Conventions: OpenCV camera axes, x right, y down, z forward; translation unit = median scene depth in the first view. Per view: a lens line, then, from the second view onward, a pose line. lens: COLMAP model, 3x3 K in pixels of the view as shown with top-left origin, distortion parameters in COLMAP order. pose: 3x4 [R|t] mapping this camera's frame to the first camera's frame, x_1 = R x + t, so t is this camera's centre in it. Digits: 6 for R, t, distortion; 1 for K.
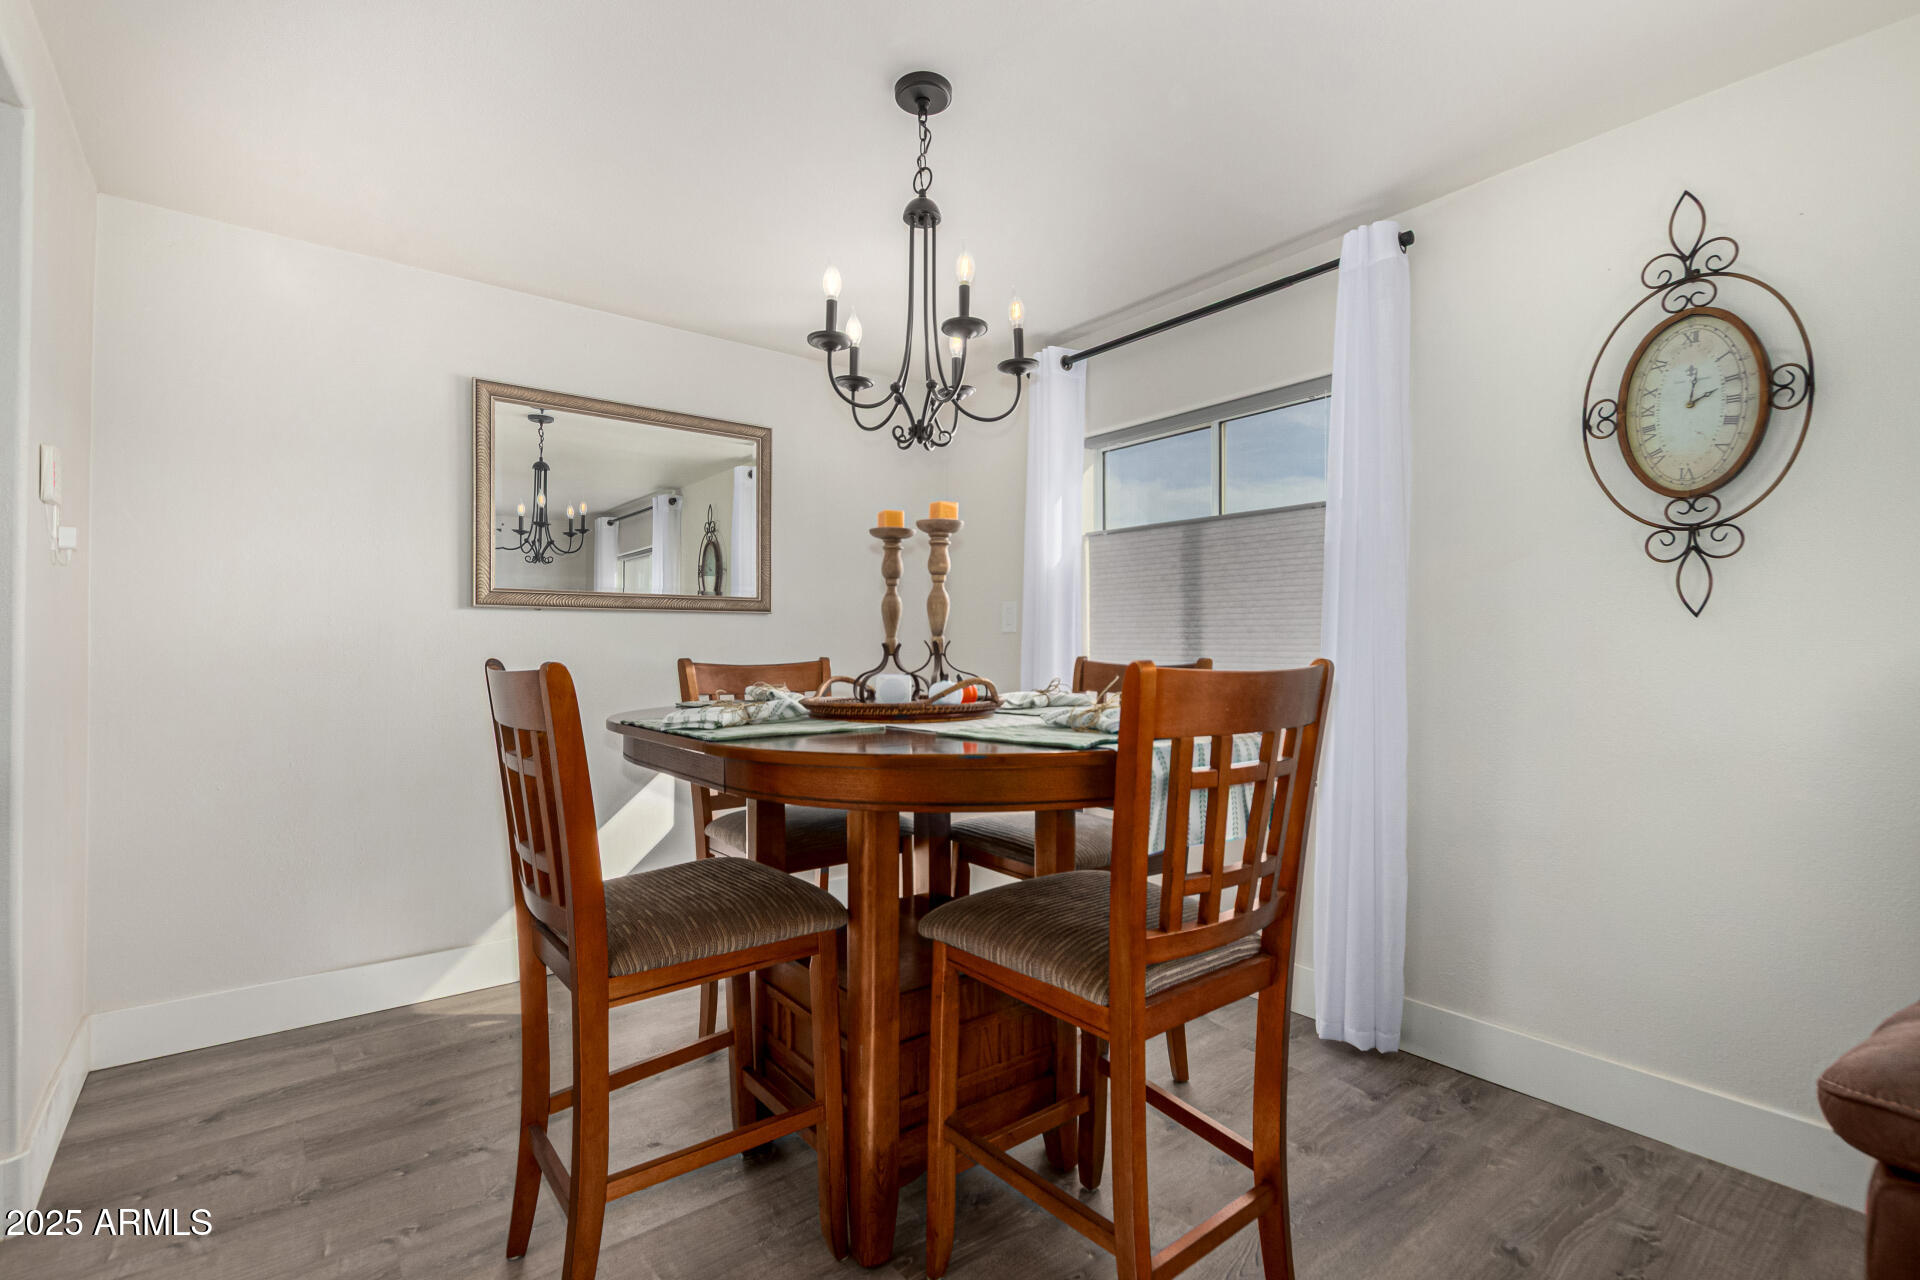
lens RADIAL K [[880.0, 0, 961.3], [0, 880.0, 649.4], [0, 0, 1]] dist [0.005077, 0.000113]
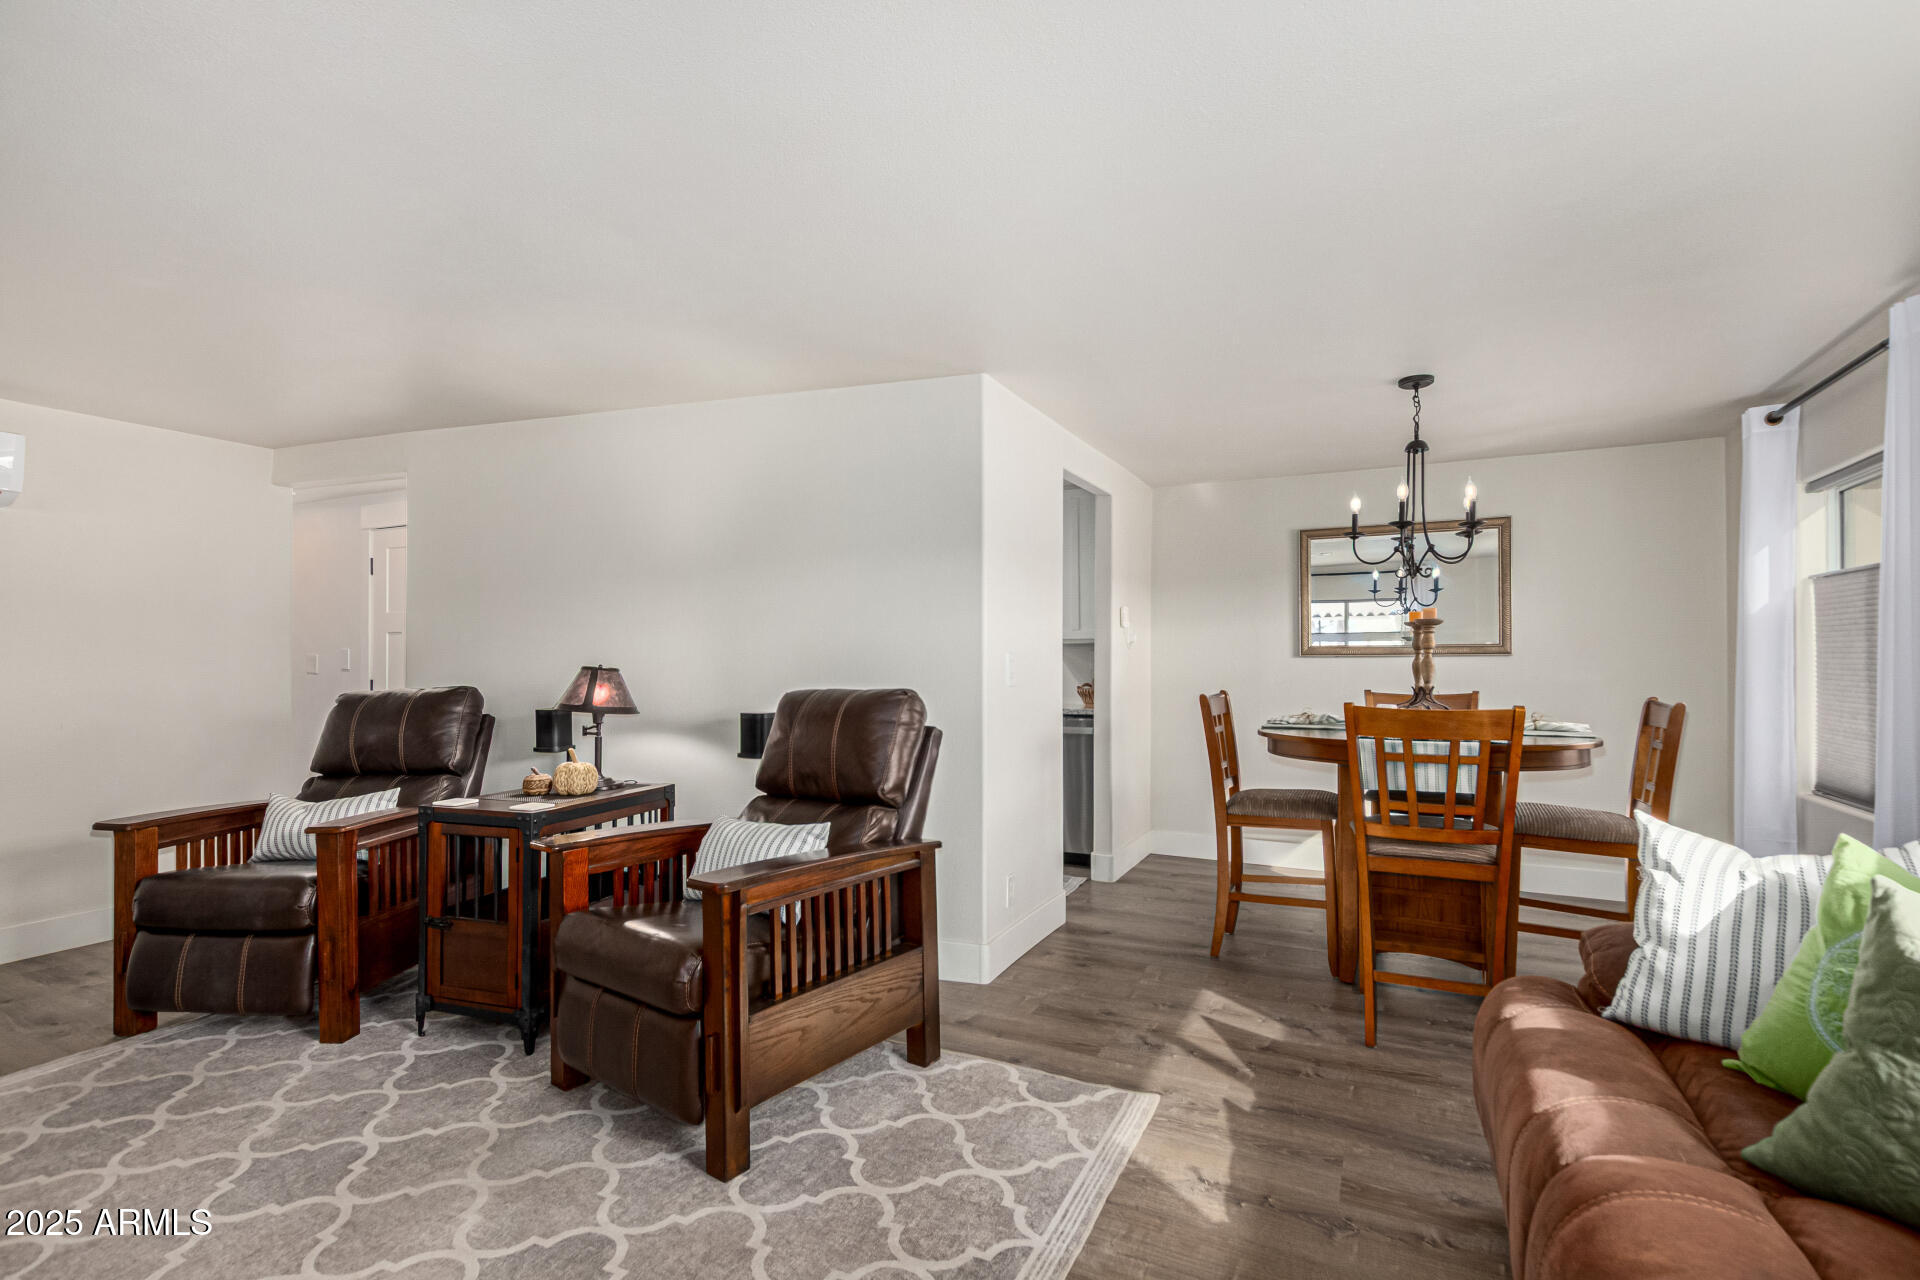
lens RADIAL K [[880.0, 0, 961.3], [0, 880.0, 649.4], [0, 0, 1]] dist [0.005077, 0.000113]
pose [[0.429432, -0.011866, -0.903021, 1.150718], [0.001856, 0.999923, -0.012257, -0.063011], [0.903097, 0.003587, 0.429421, -0.593786]]
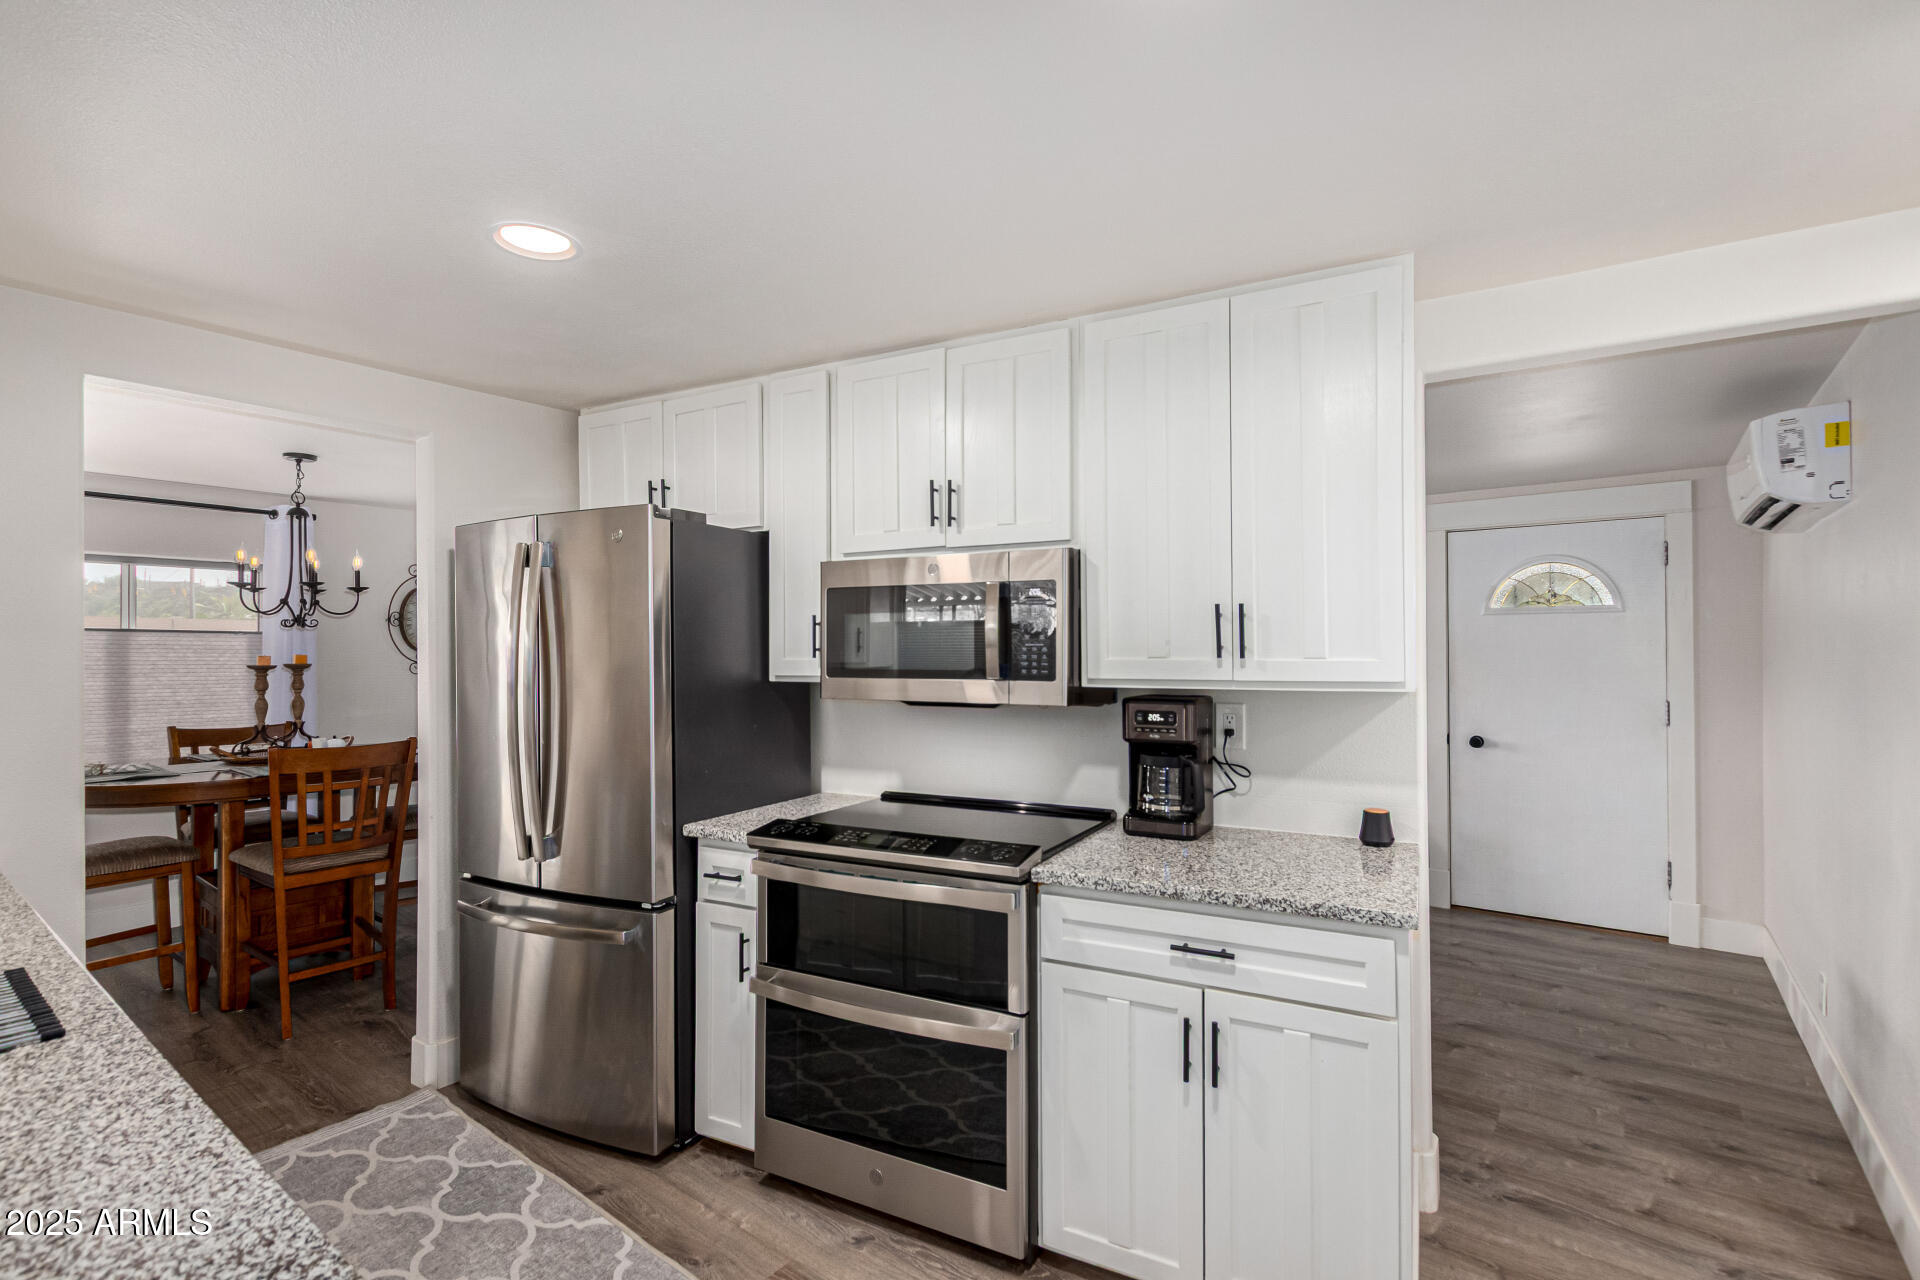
lens RADIAL K [[880.0, 0, 961.3], [0, 880.0, 649.4], [0, 0, 1]] dist [0.005077, 0.000113]
pose [[-0.246447, 0.003417, 0.969150, -2.415524], [-0.001251, 0.999992, -0.003844, -0.171843], [-0.969155, -0.002159, -0.246441, 0.002914]]
